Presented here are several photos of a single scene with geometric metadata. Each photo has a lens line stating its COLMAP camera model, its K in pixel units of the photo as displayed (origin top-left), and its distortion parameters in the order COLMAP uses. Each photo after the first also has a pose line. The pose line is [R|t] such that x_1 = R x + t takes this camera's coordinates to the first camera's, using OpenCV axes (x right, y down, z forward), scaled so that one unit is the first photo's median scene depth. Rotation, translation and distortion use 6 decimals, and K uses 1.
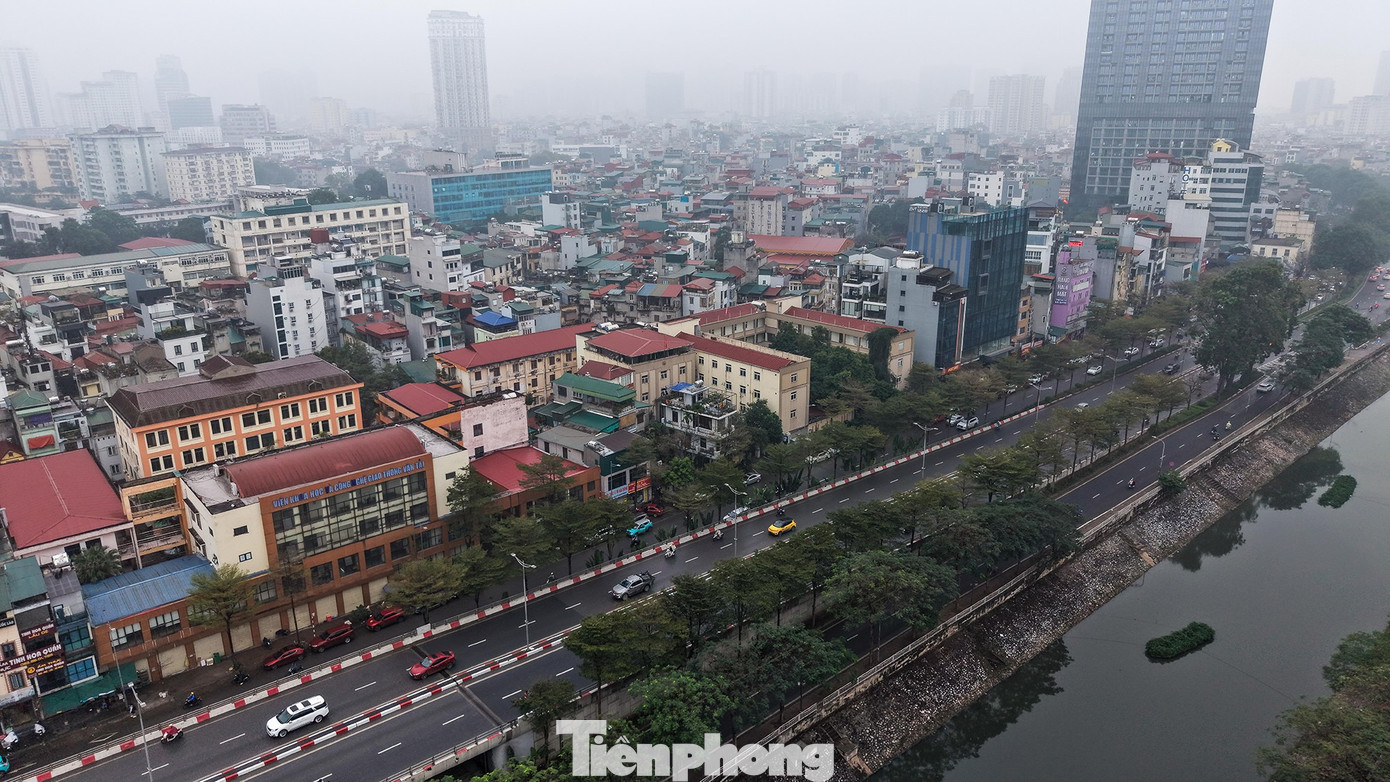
lens RADIAL K [[924.5, 0, 695.5], [0, 924.5, 390.6], [0, 0, 1]] dist [-0.007181, -0.001484]
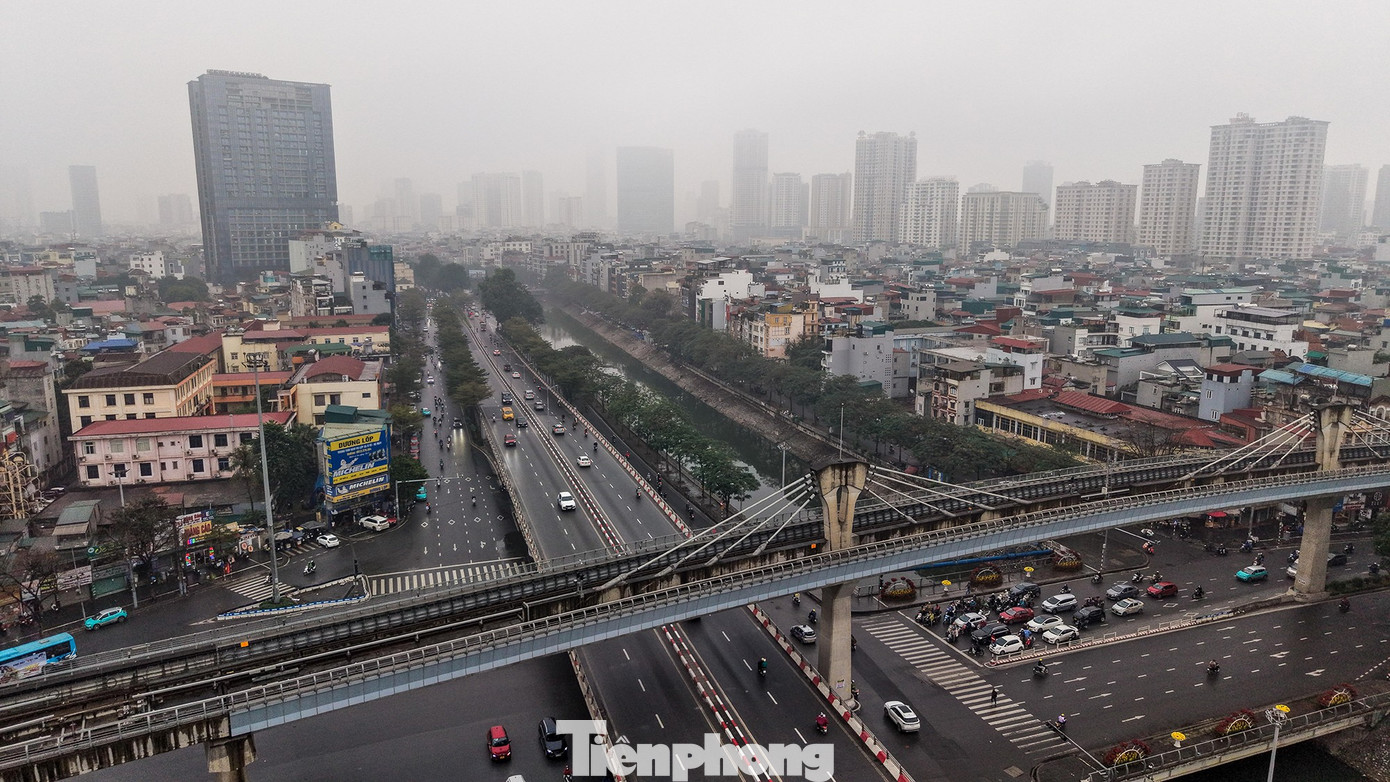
lens RADIAL K [[924.5, 0, 694.7], [0, 924.5, 391.6], [0, 0, 1]] dist [-0.007181, -0.001484]
pose [[0.411225, -0.159394, 0.897489, -0.575240], [0.266842, 0.962510, 0.048676, 0.072201], [-0.871601, 0.219471, 0.438342, -0.087457]]
